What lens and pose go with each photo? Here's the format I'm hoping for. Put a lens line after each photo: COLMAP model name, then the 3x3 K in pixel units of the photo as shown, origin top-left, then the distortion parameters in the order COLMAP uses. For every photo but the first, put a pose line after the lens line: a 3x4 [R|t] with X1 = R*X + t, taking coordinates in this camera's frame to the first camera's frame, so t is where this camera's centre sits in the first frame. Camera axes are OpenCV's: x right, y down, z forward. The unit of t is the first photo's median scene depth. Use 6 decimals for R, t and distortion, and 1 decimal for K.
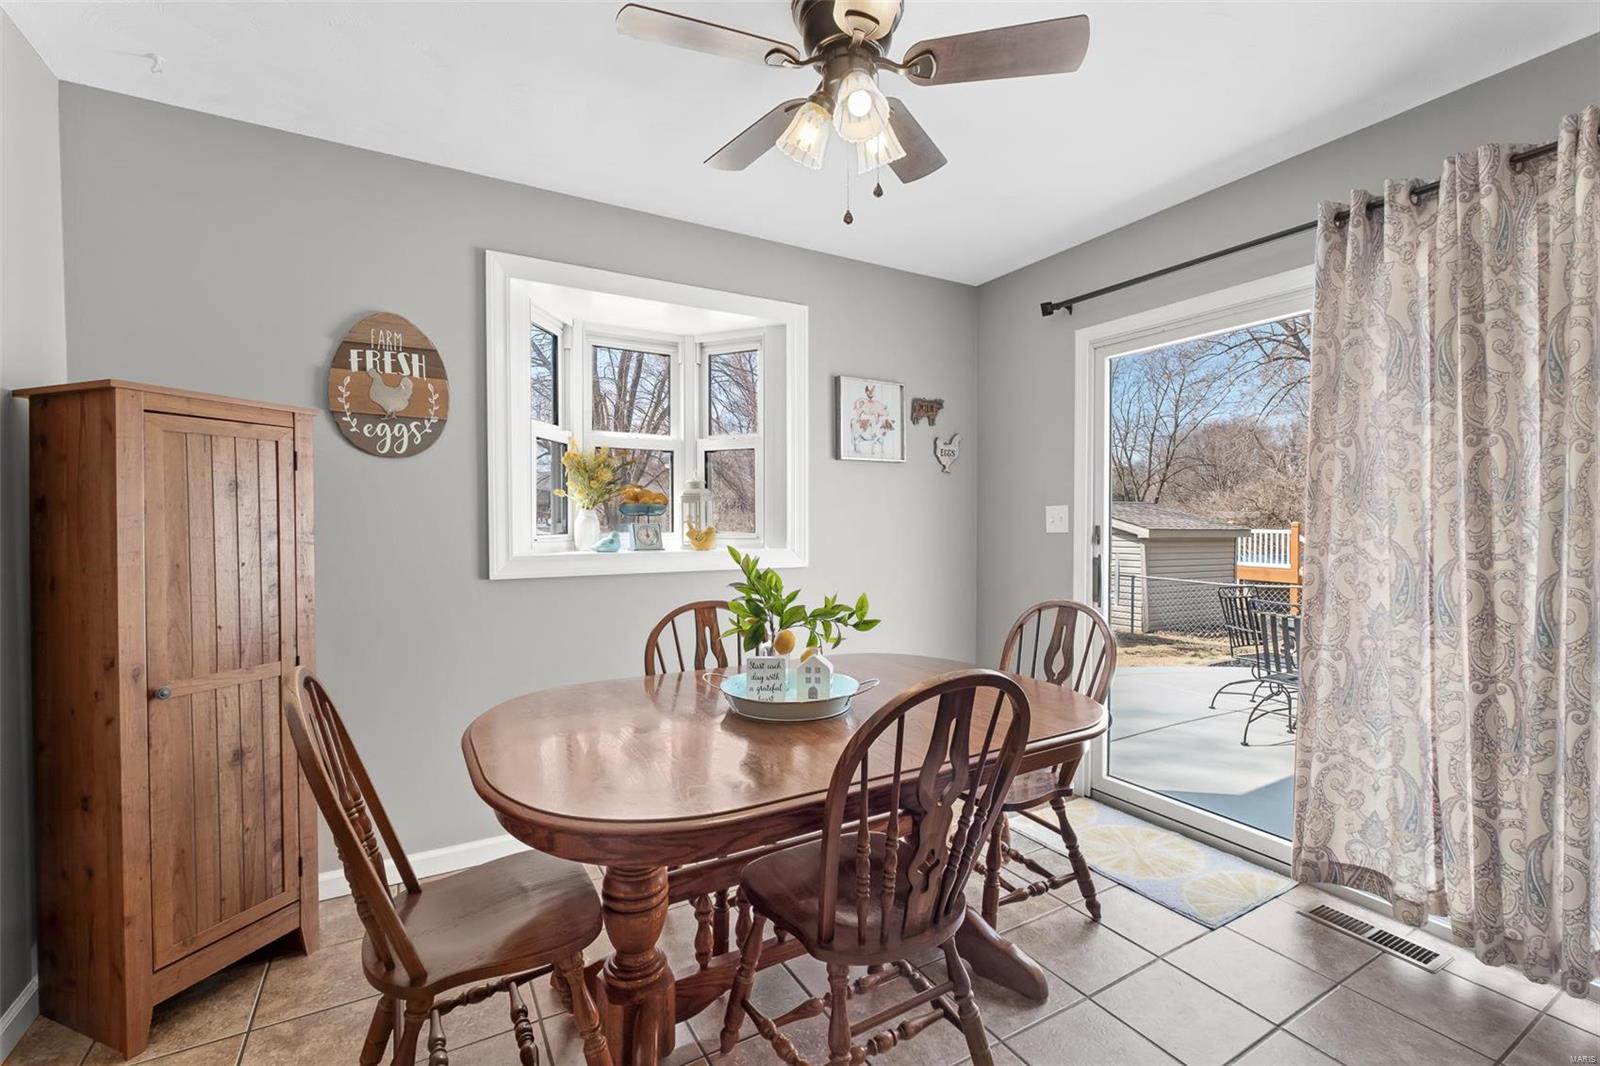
lens RADIAL K [[699.6, 0, 794.1], [0, 699.6, 535.1], [0, 0, 1]] dist [0.004448, 0.002253]
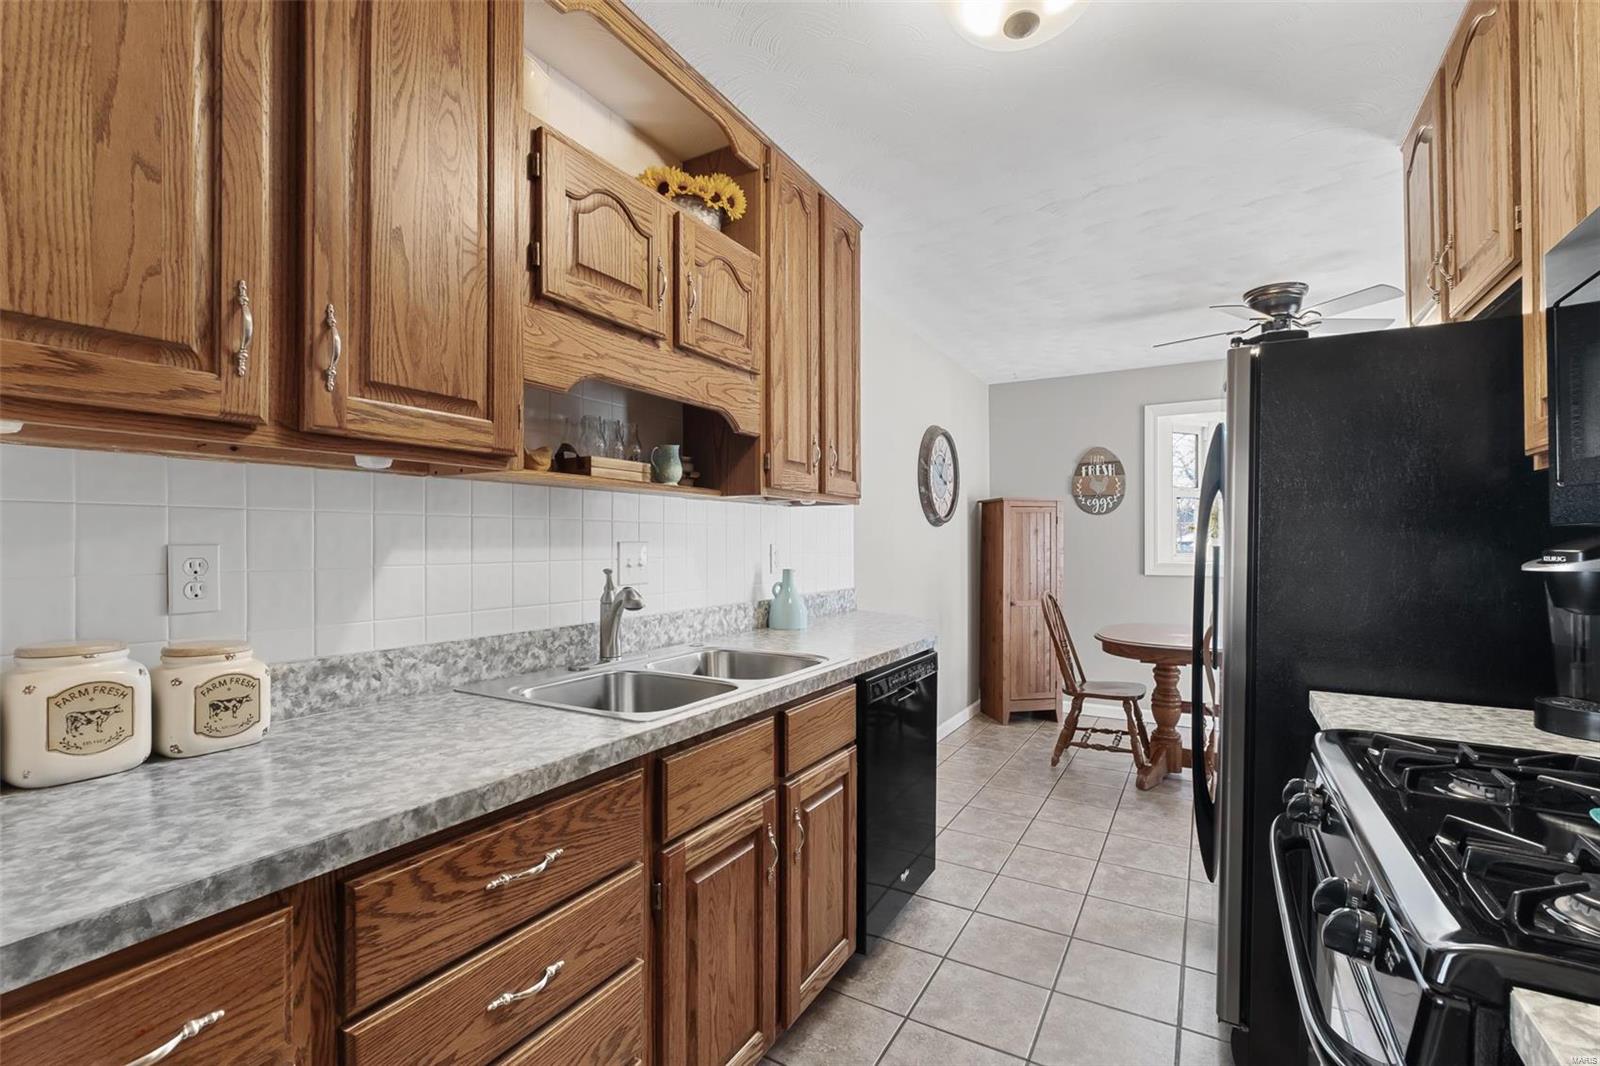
lens RADIAL K [[699.6, 0, 788.4], [0, 699.6, 542.5], [0, 0, 1]] dist [0.004448, 0.002253]
pose [[0.501951, 0.000834, -0.864896, 0.985590], [-0.020227, 0.999737, -0.010775, 0.020757], [0.864660, 0.022903, 0.501836, -1.097454]]
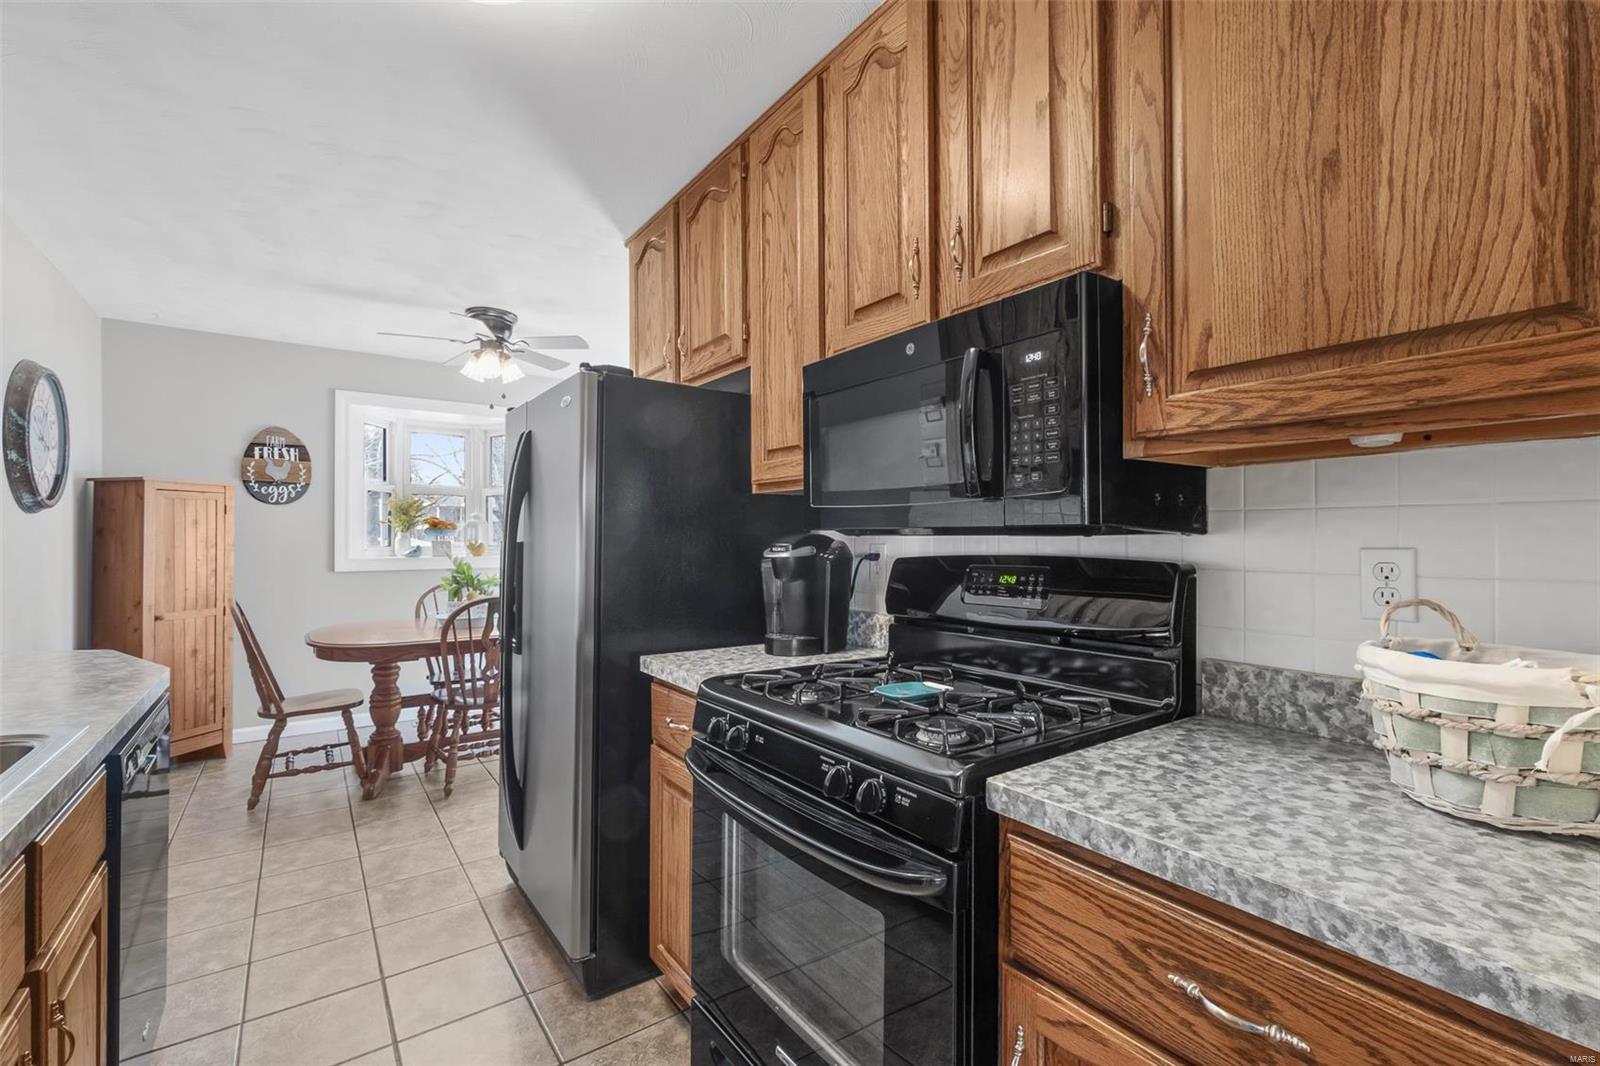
lens RADIAL K [[699.6, 0, 789.0], [0, 699.6, 534.1], [0, 0, 1]] dist [0.004448, 0.002253]
pose [[0.995491, 0.001244, 0.094851, 0.734659], [0.001122, 0.999690, -0.024886, 0.018873], [-0.094852, 0.024881, 0.995180, -1.198959]]
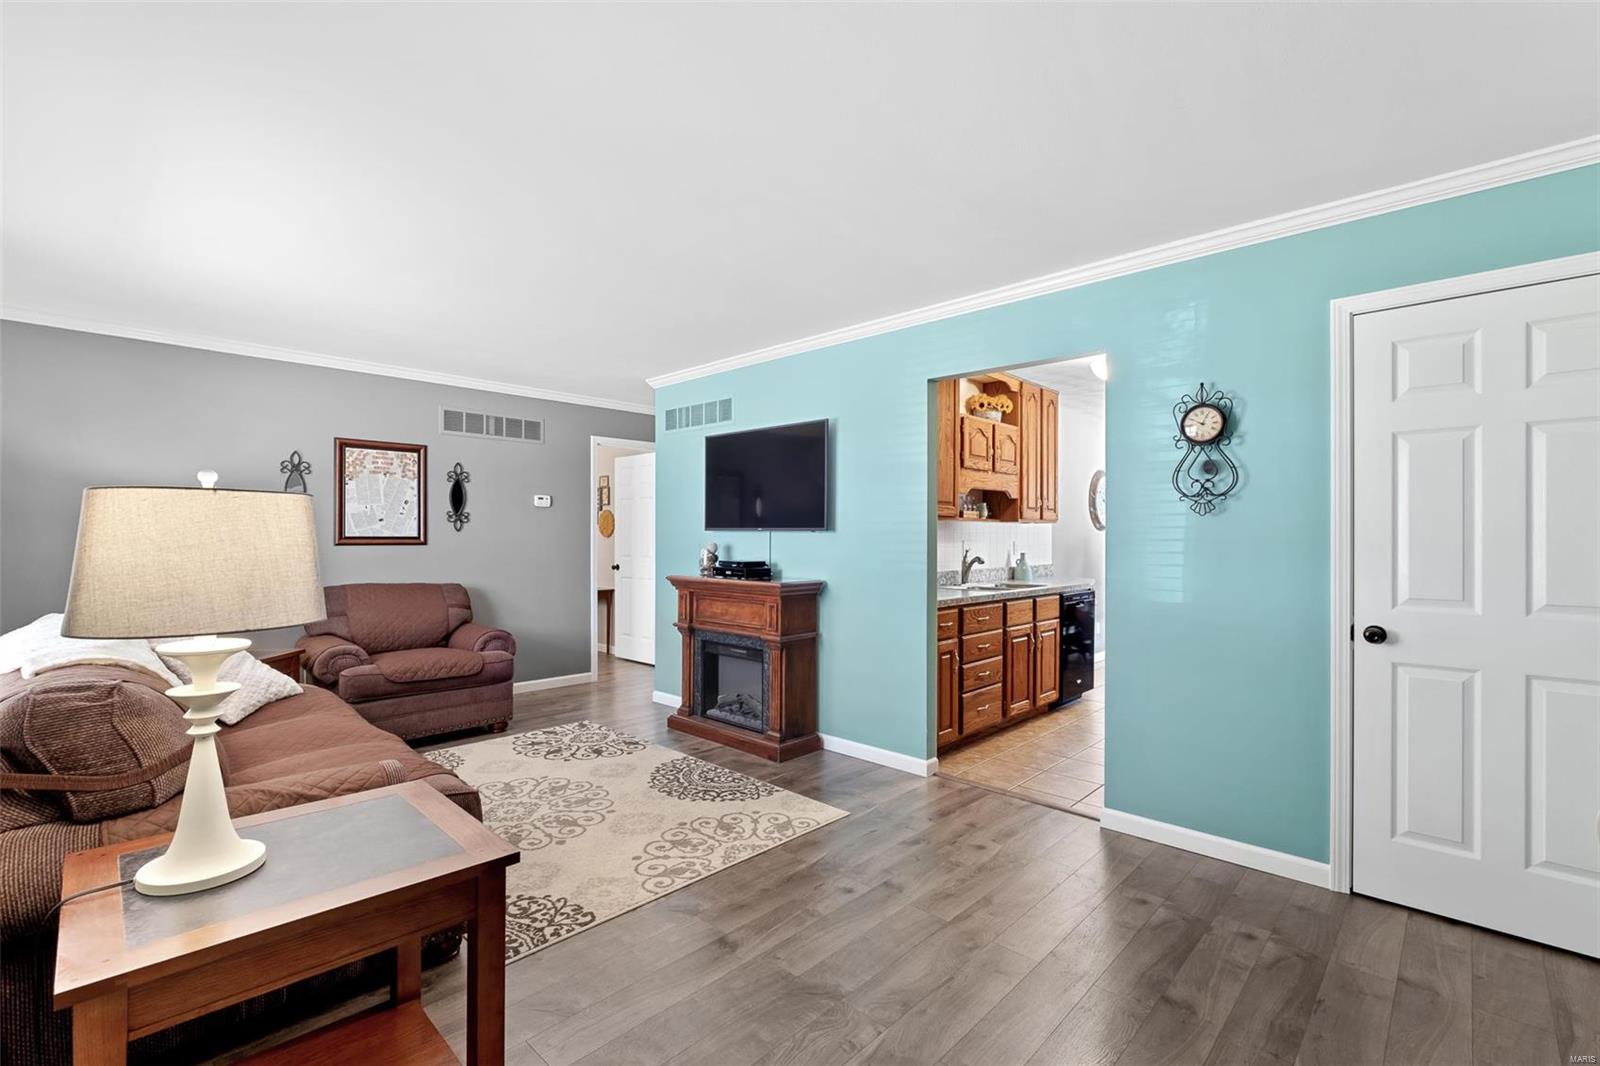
lens RADIAL K [[699.6, 0, 789.7], [0, 699.6, 546.4], [0, 0, 1]] dist [0.004448, 0.002253]
pose [[0.291355, 0.009815, -0.956565, 2.345432], [-0.022699, 0.999737, 0.003345, 0.041617], [0.956346, 0.020738, 0.291501, -2.212079]]
